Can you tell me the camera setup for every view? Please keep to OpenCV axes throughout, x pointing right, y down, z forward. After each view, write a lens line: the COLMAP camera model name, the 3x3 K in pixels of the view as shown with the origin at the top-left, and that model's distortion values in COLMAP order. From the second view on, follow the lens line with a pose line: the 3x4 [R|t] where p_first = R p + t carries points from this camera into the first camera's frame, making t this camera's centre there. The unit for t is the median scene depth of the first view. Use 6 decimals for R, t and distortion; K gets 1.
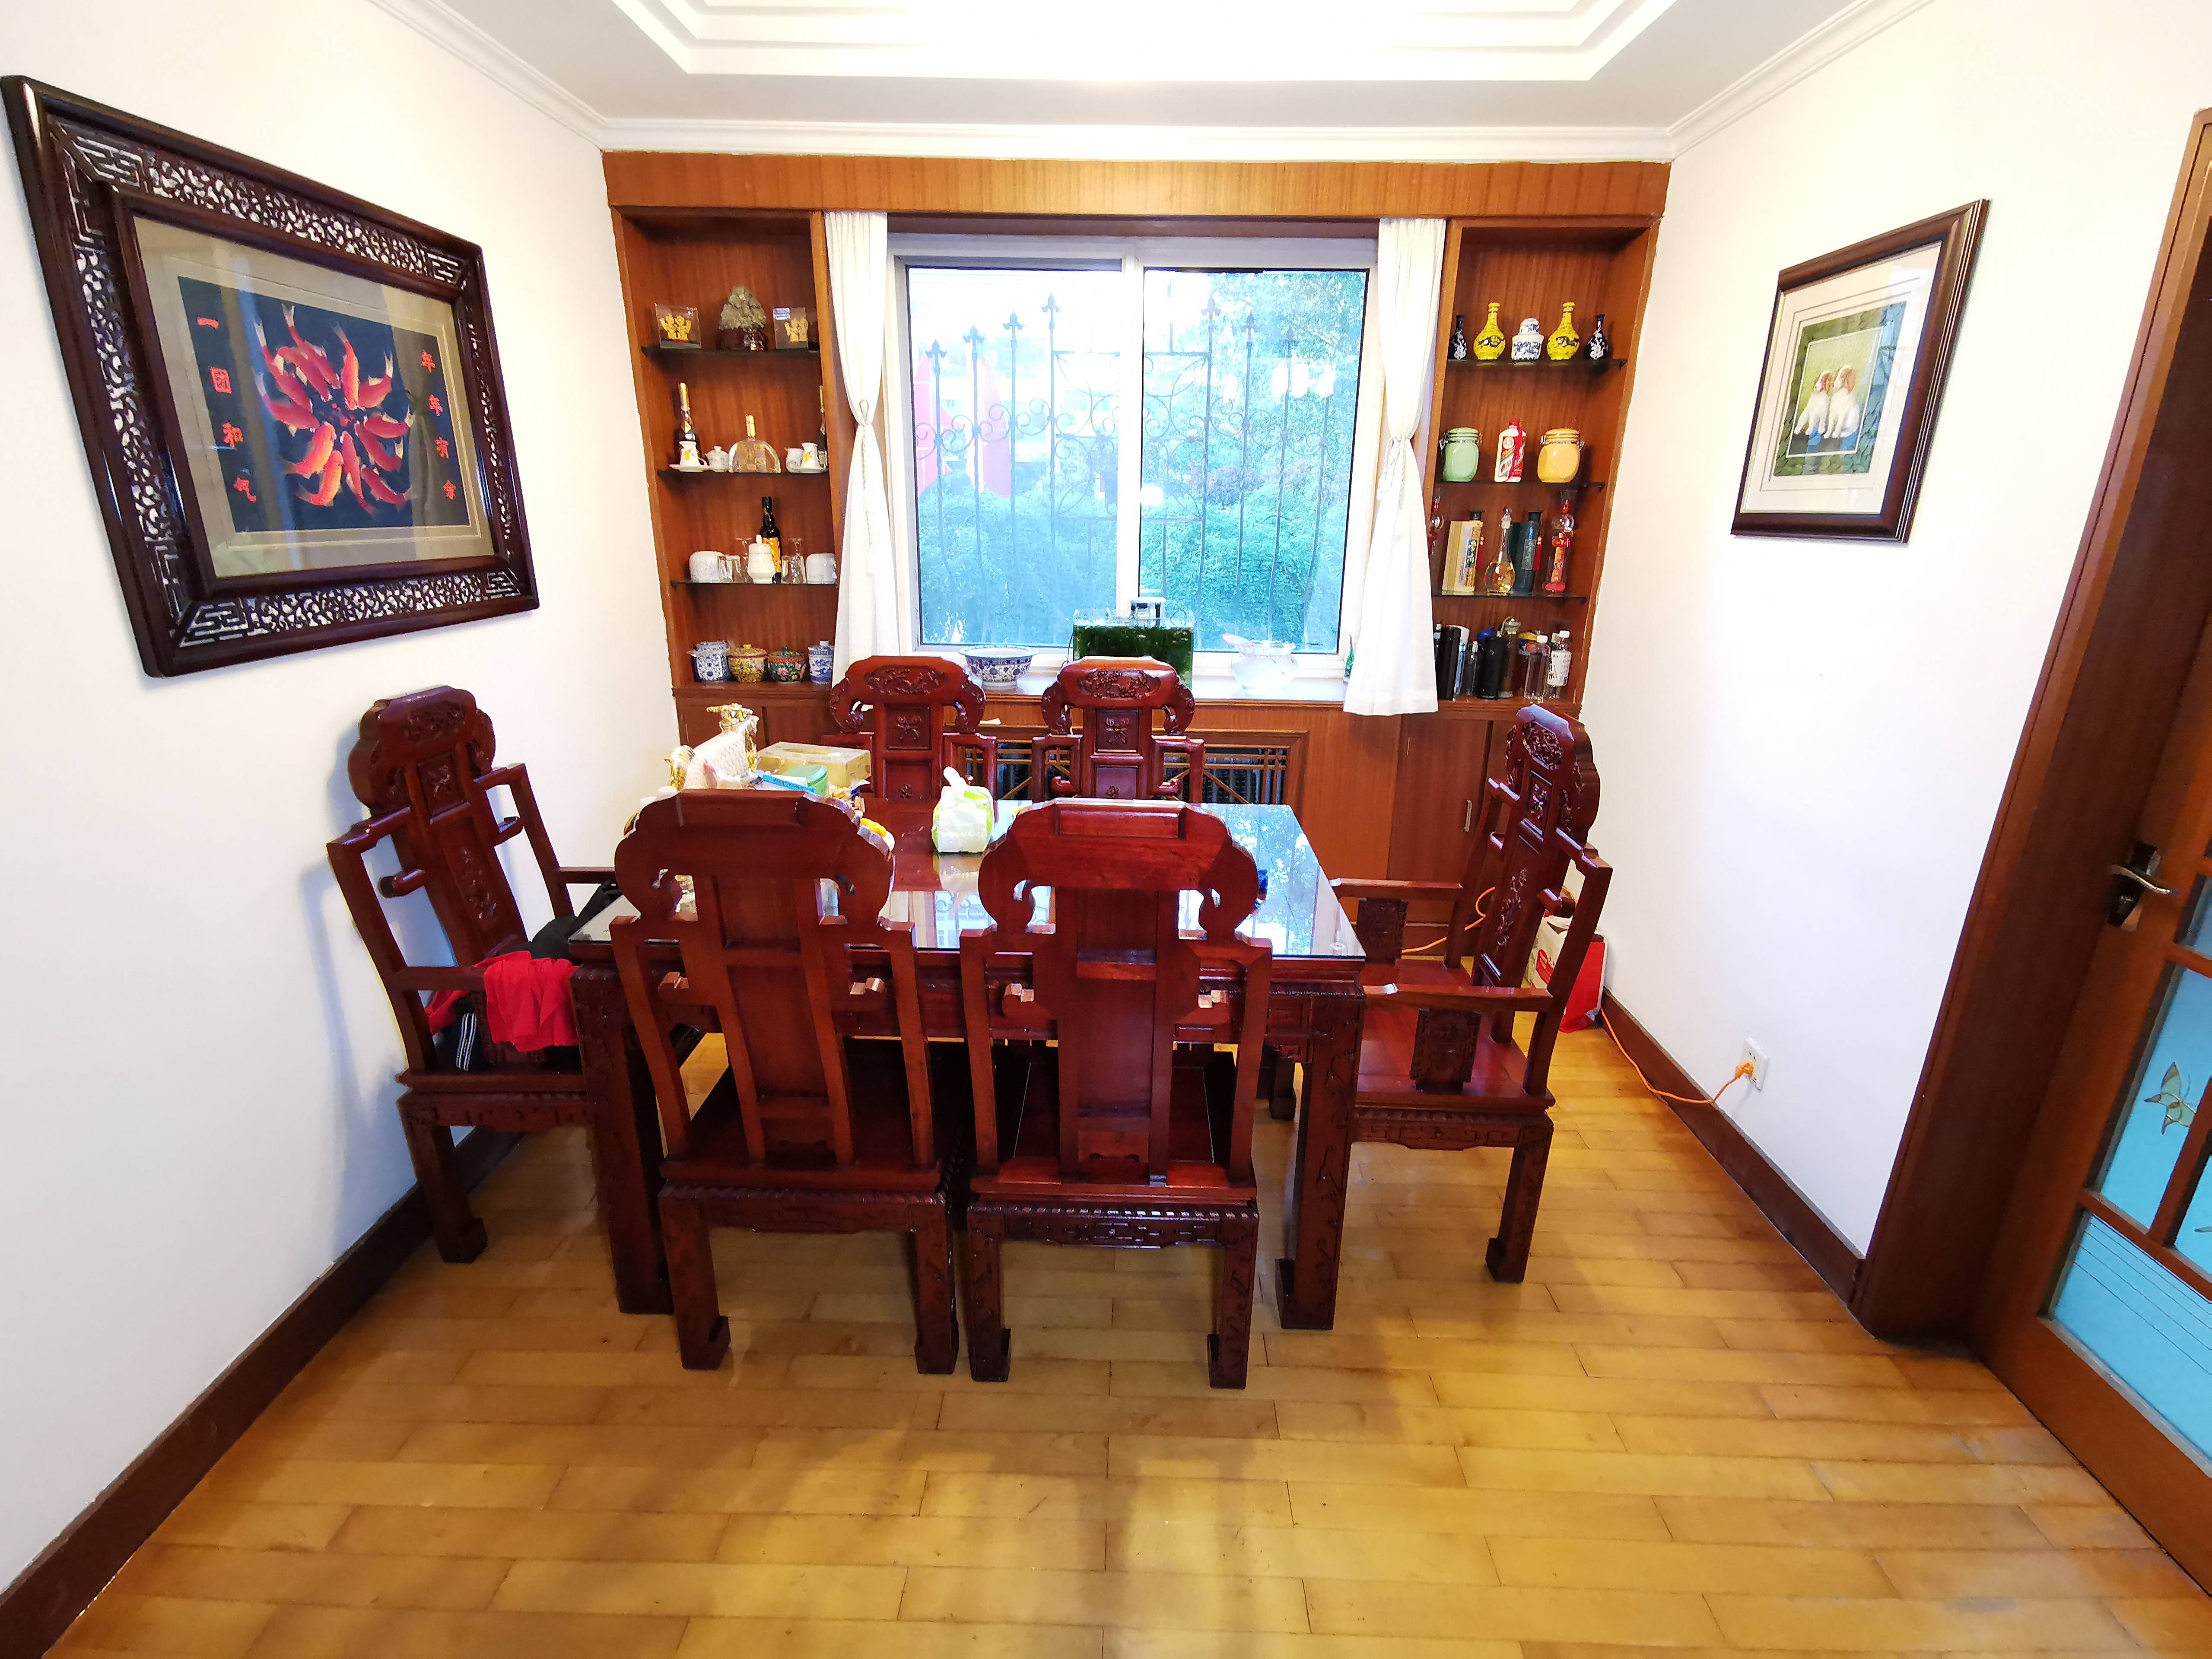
lens RADIAL K [[1008.4, 0, 1103.7], [0, 1008.4, 825.4], [0, 0, 1]] dist [0.021767, -0.012095]
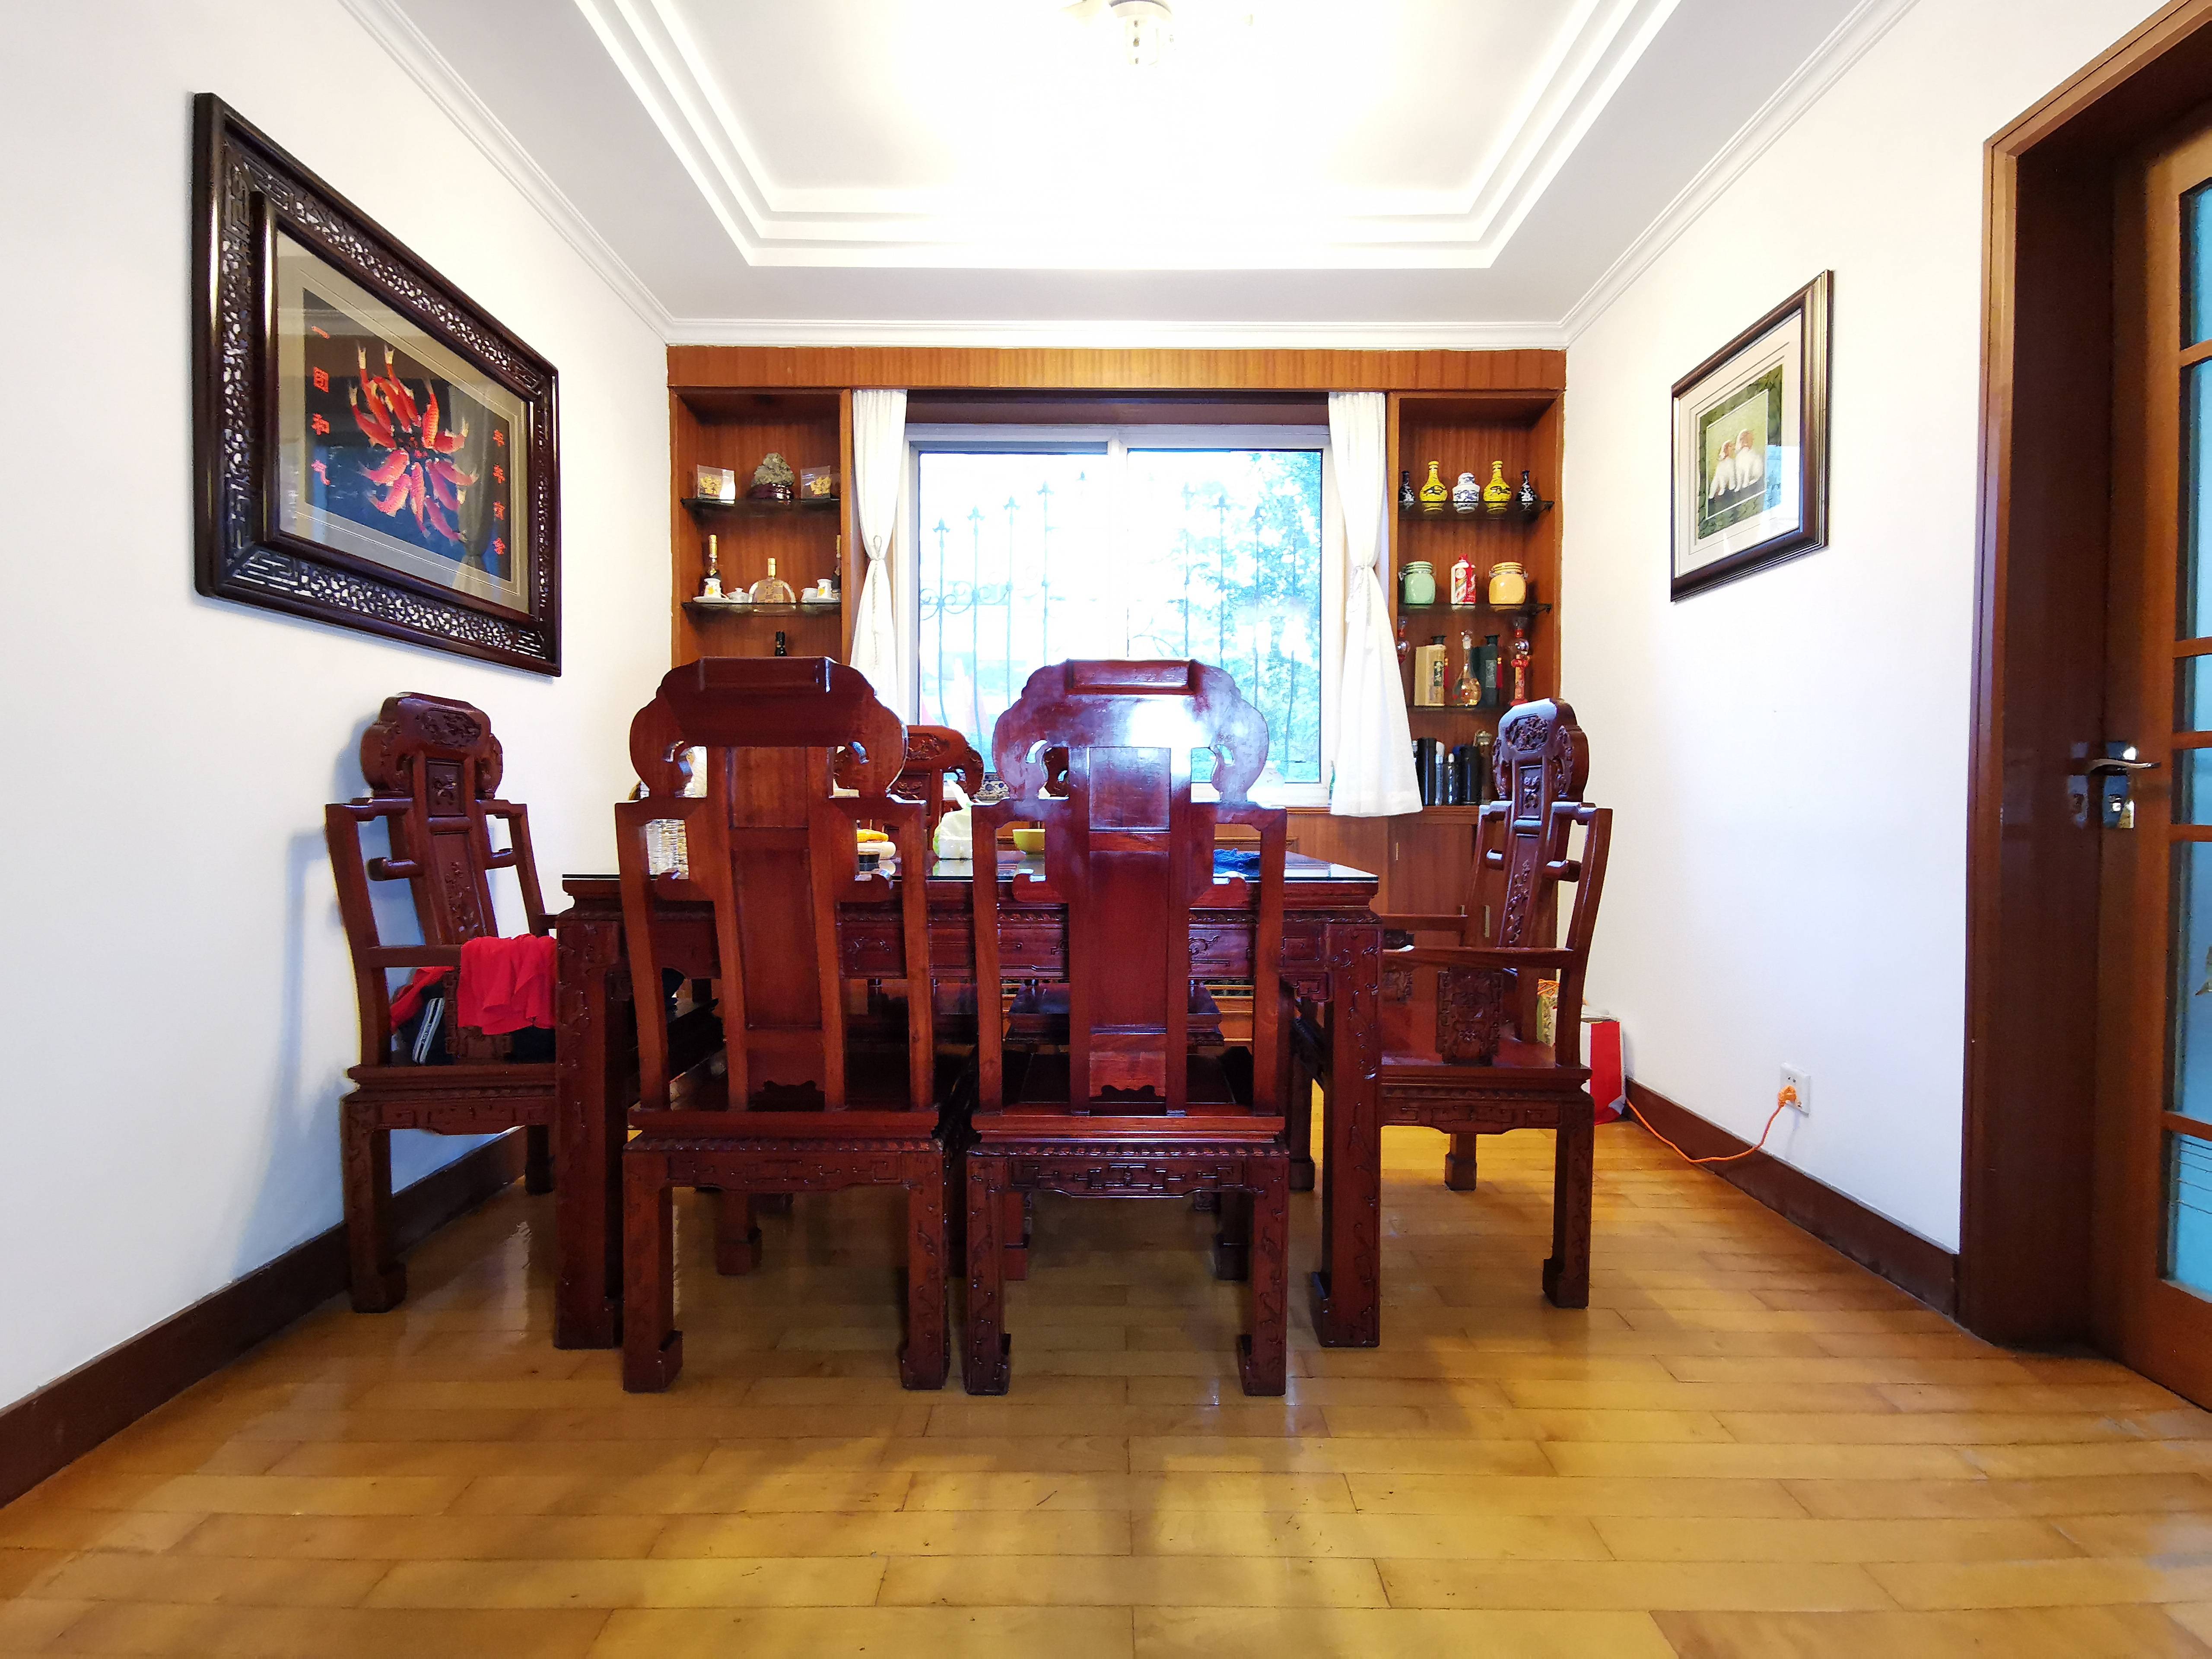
lens RADIAL K [[1013.3, 0, 1106.0], [0, 1013.3, 829.5], [0, 0, 1]] dist [0.003606, 0.000312]
pose [[0.999680, -0.009858, 0.023289, -0.025369], [0.016145, 0.957577, -0.287725, 0.316805], [-0.019464, 0.288009, 0.957430, 0.041845]]
